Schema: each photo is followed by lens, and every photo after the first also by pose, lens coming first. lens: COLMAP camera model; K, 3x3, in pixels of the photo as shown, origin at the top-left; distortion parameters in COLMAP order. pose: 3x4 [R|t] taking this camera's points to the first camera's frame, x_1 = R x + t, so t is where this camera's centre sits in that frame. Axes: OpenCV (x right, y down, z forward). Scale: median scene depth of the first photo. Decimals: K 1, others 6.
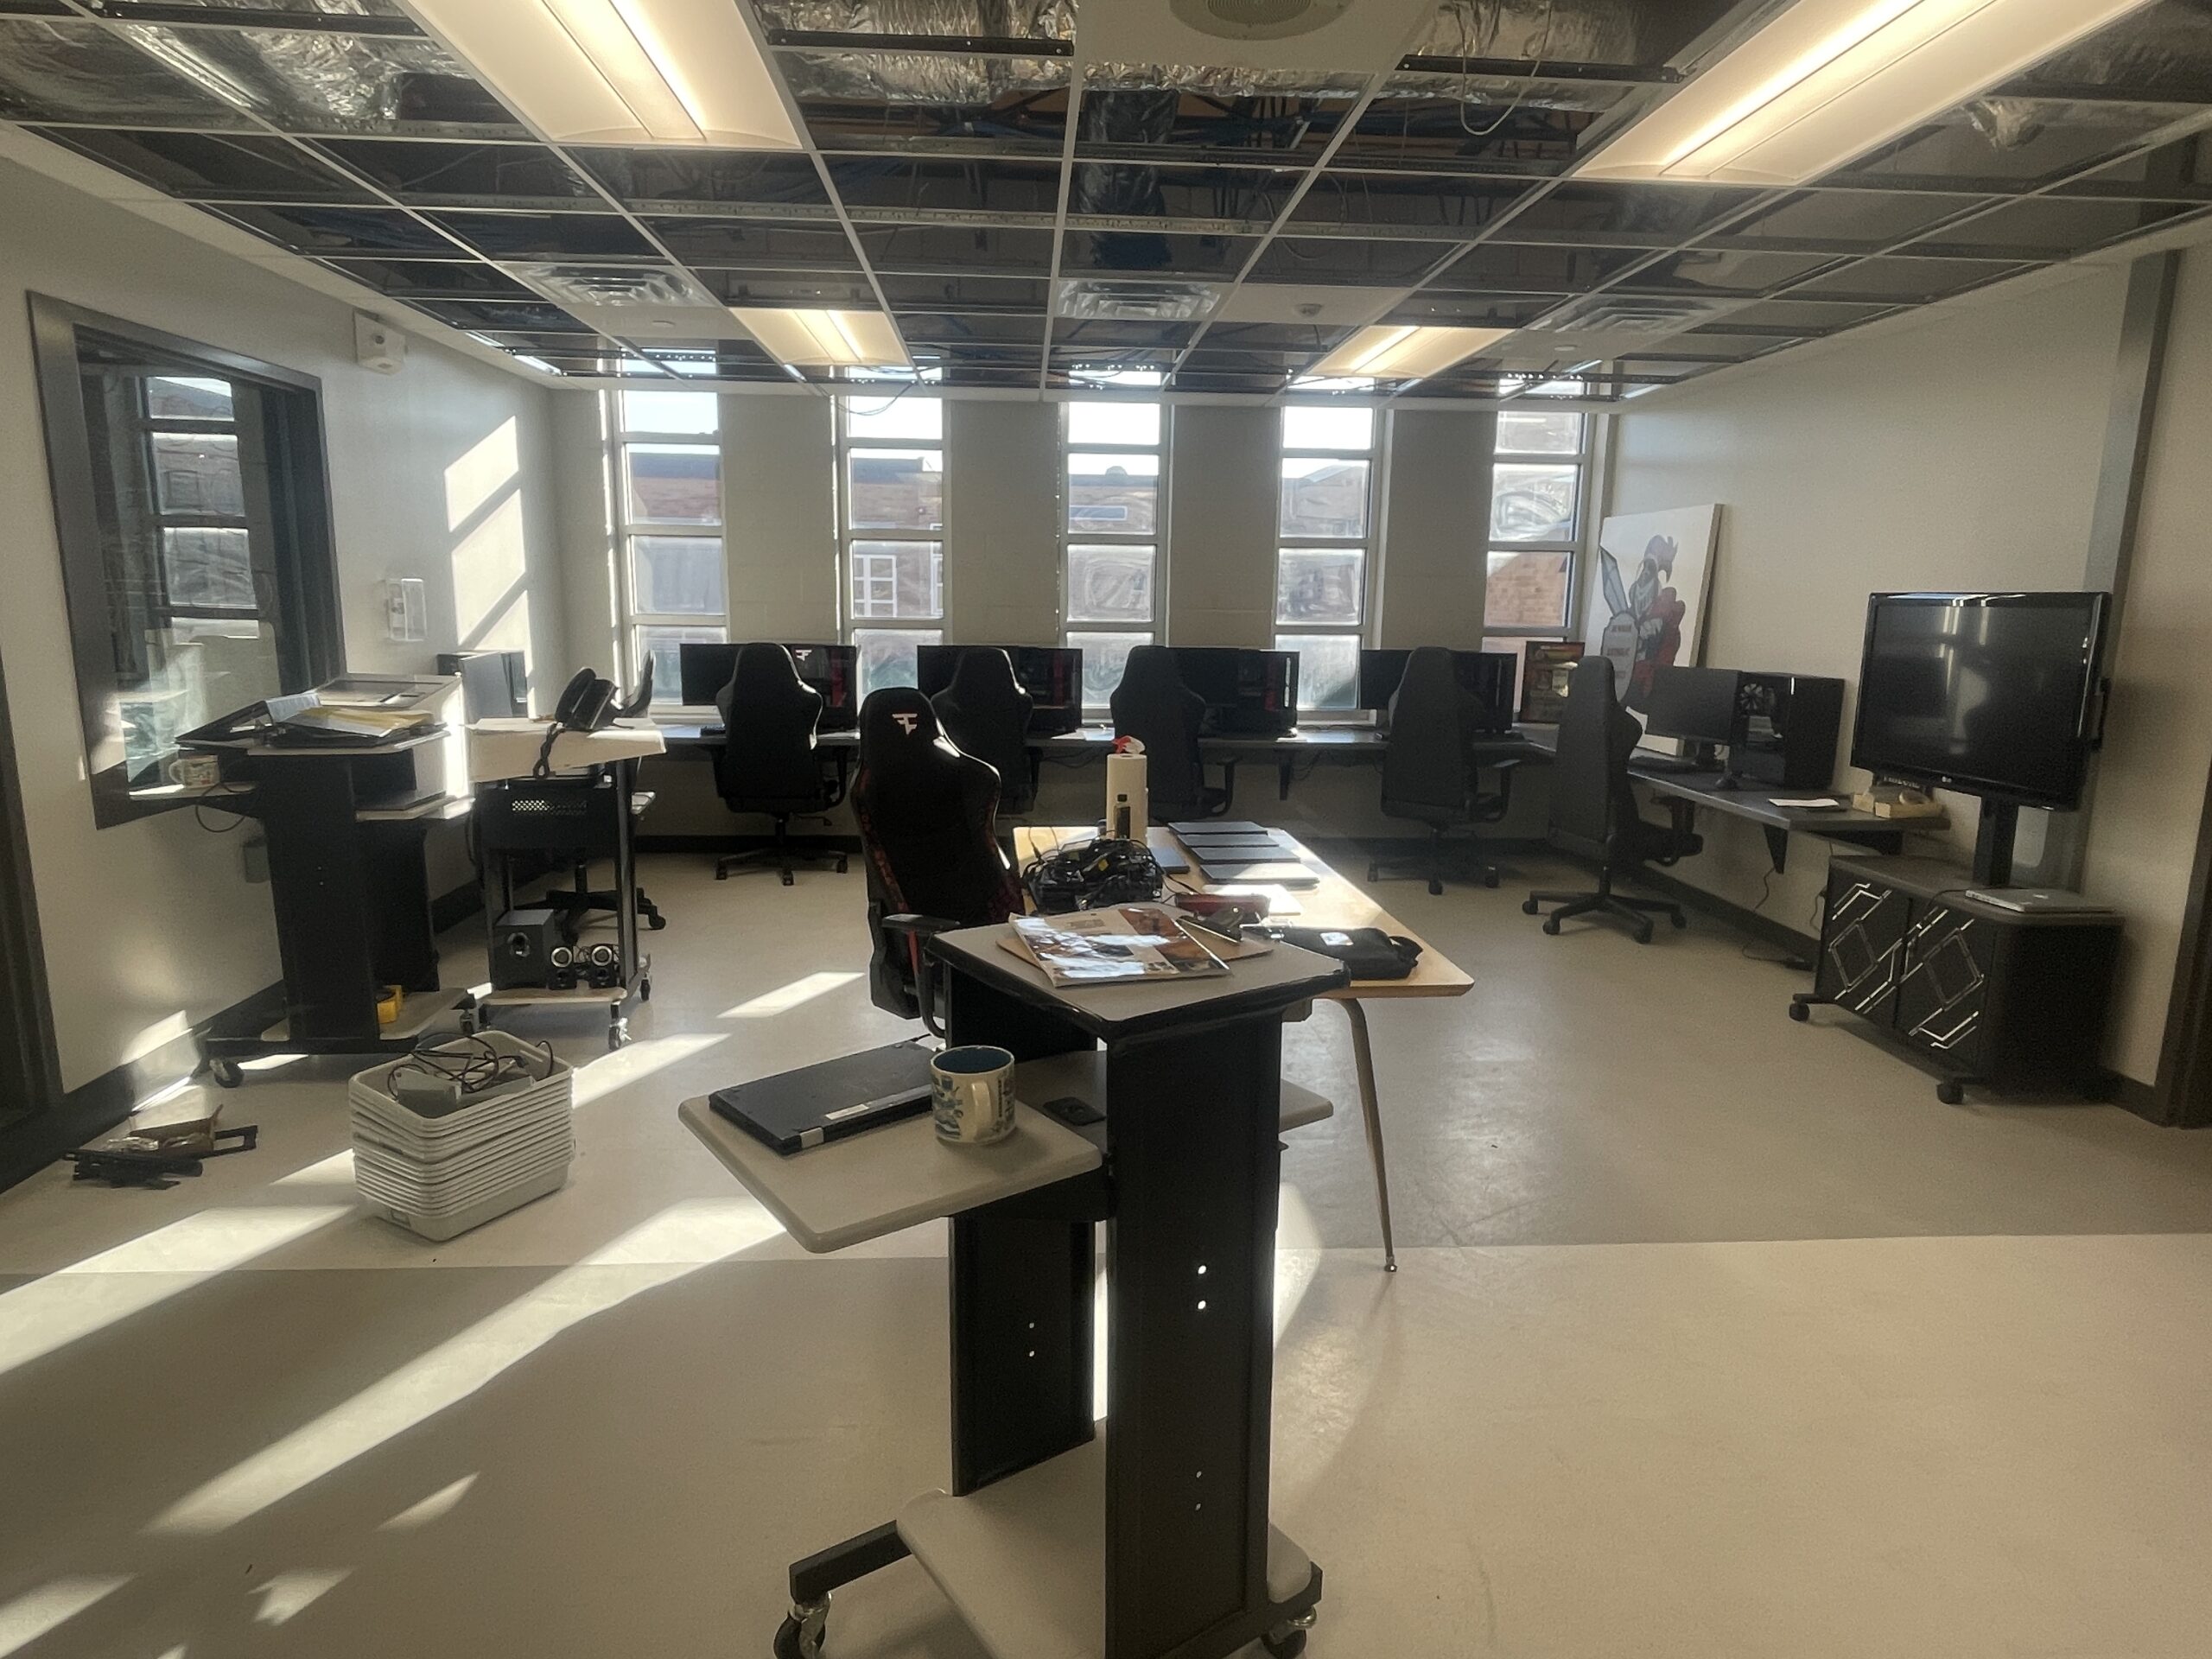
lens RADIAL K [[1301.7, 0, 1106.9], [0, 1301.7, 833.3], [0, 0, 1]] dist [0.008332, -0.013342]
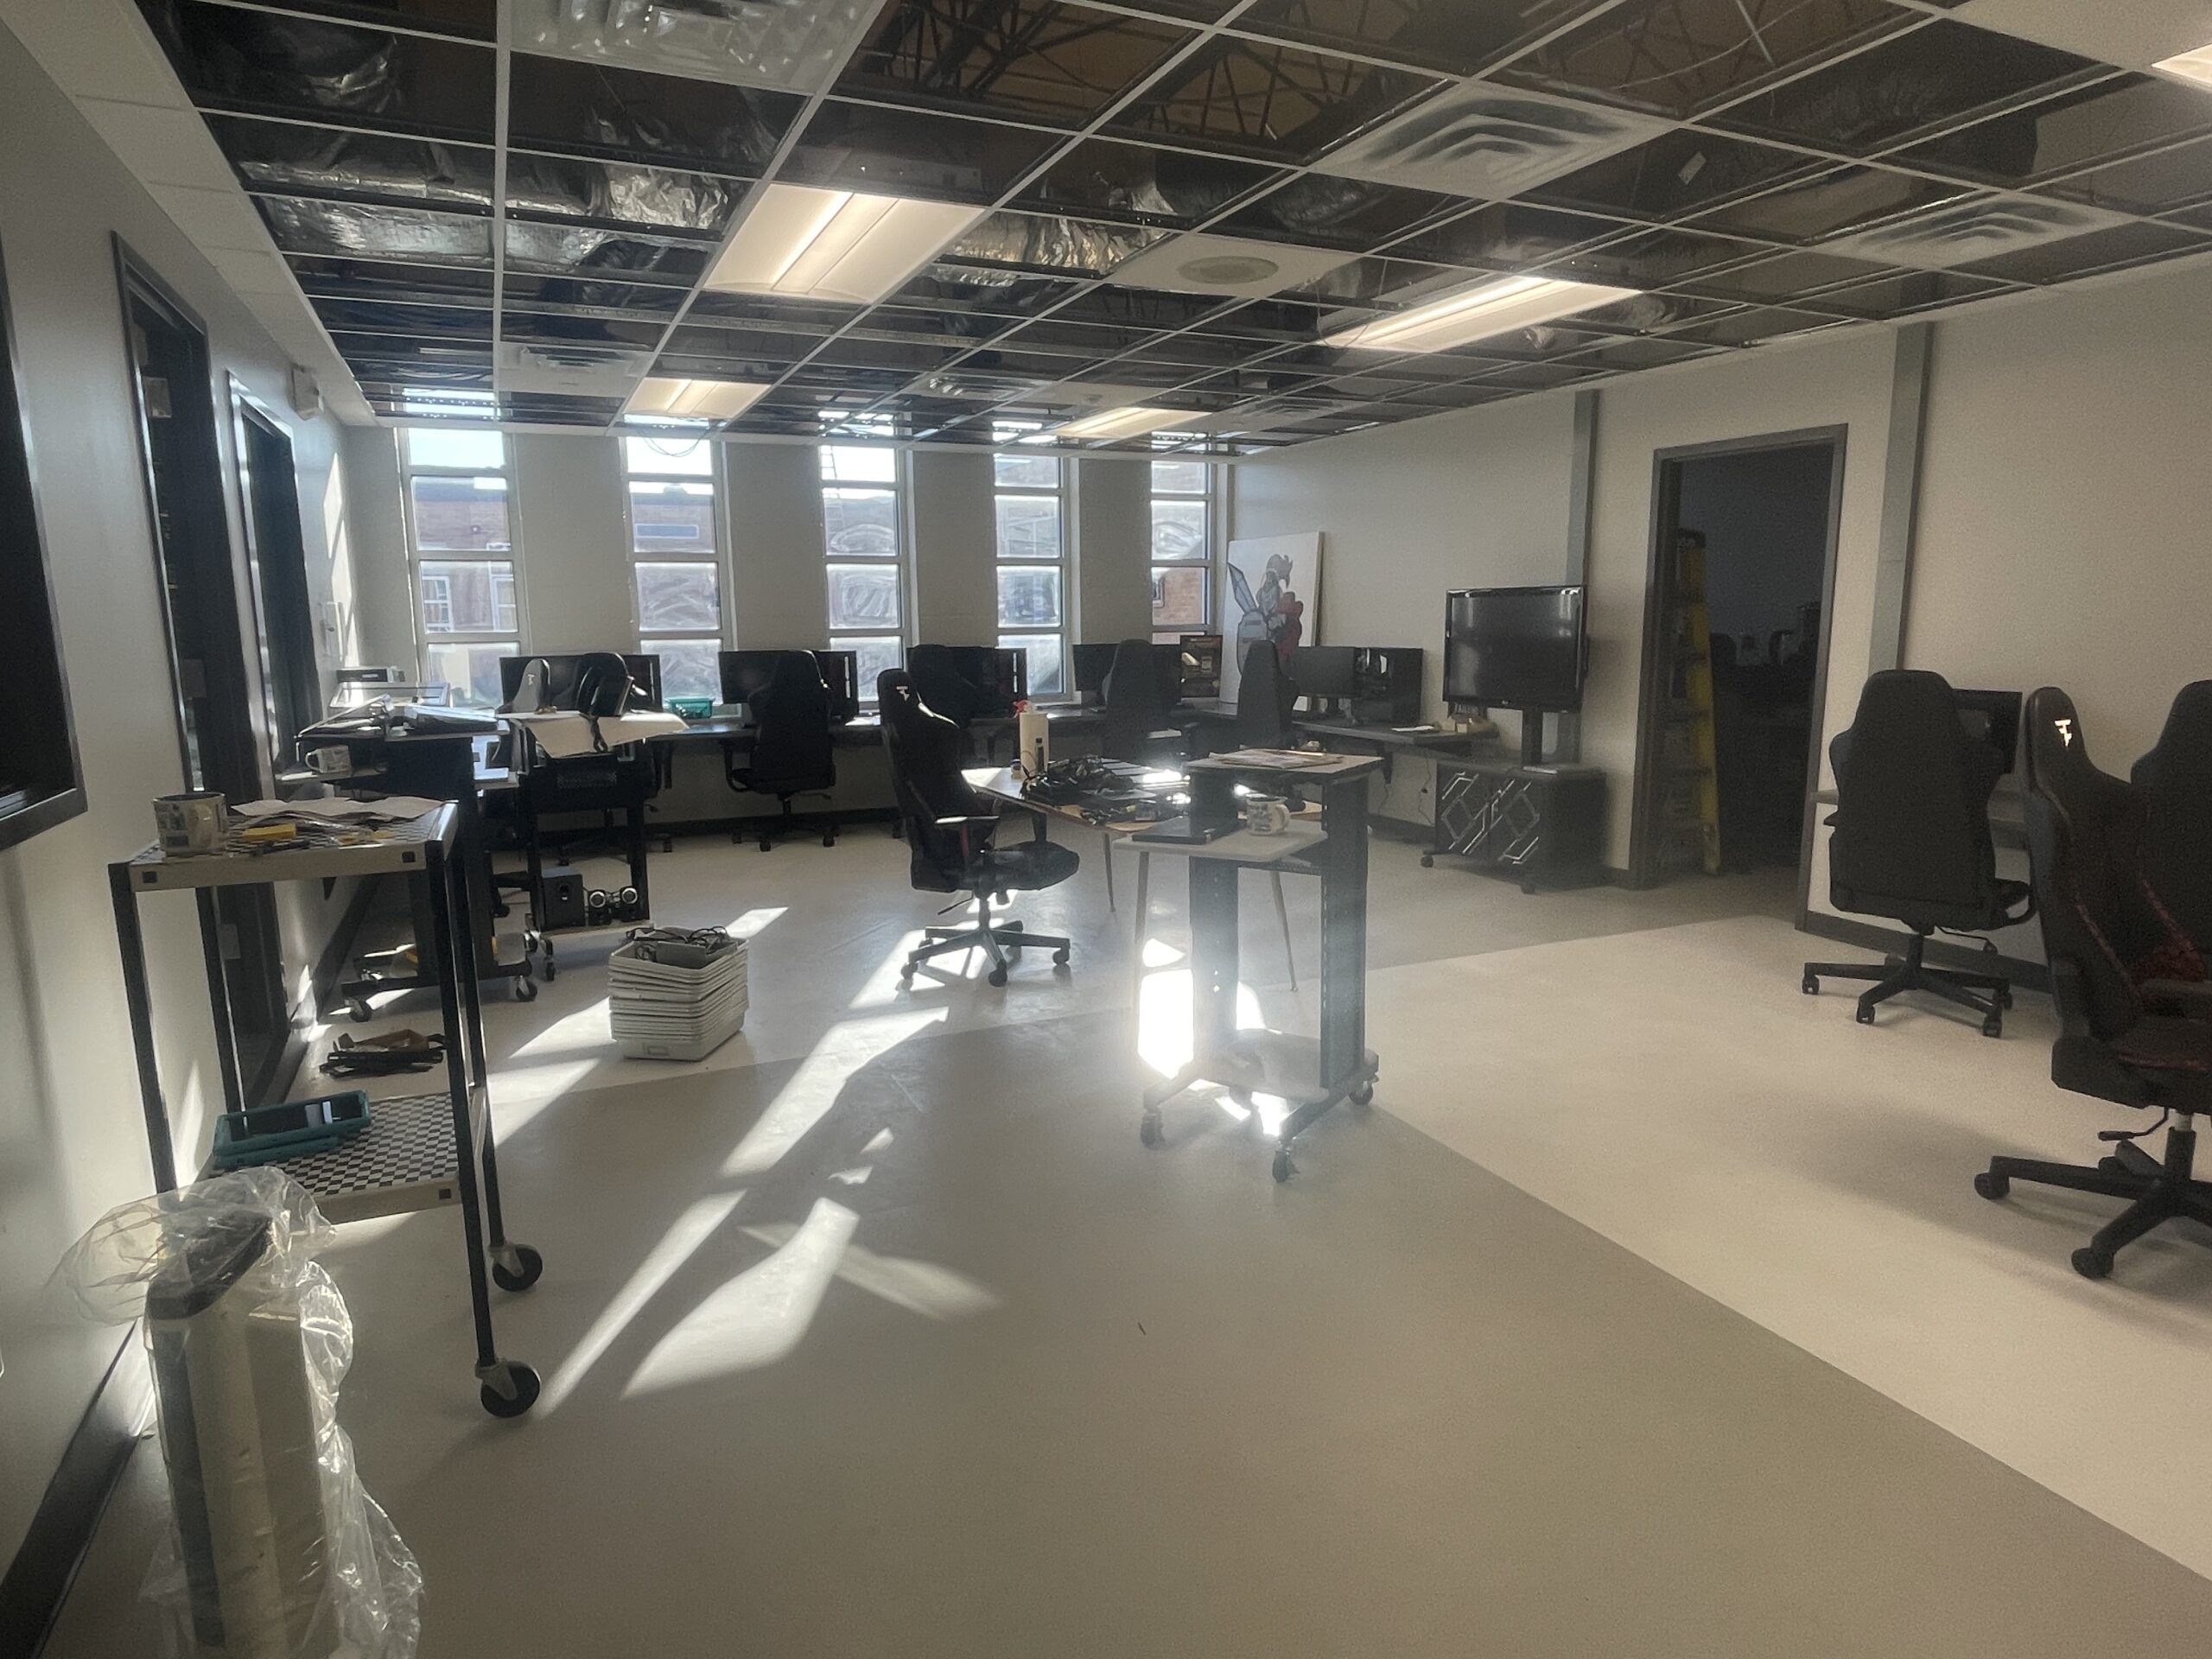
lens RADIAL K [[1301.7, 0, 1100.3], [0, 1301.7, 831.1], [0, 0, 1]] dist [0.008332, -0.013342]
pose [[0.932513, -0.082053, 0.351692, -0.242971], [0.086933, 0.996212, 0.001923, 0.041952], [-0.350518, 0.028780, 0.936114, -0.203465]]
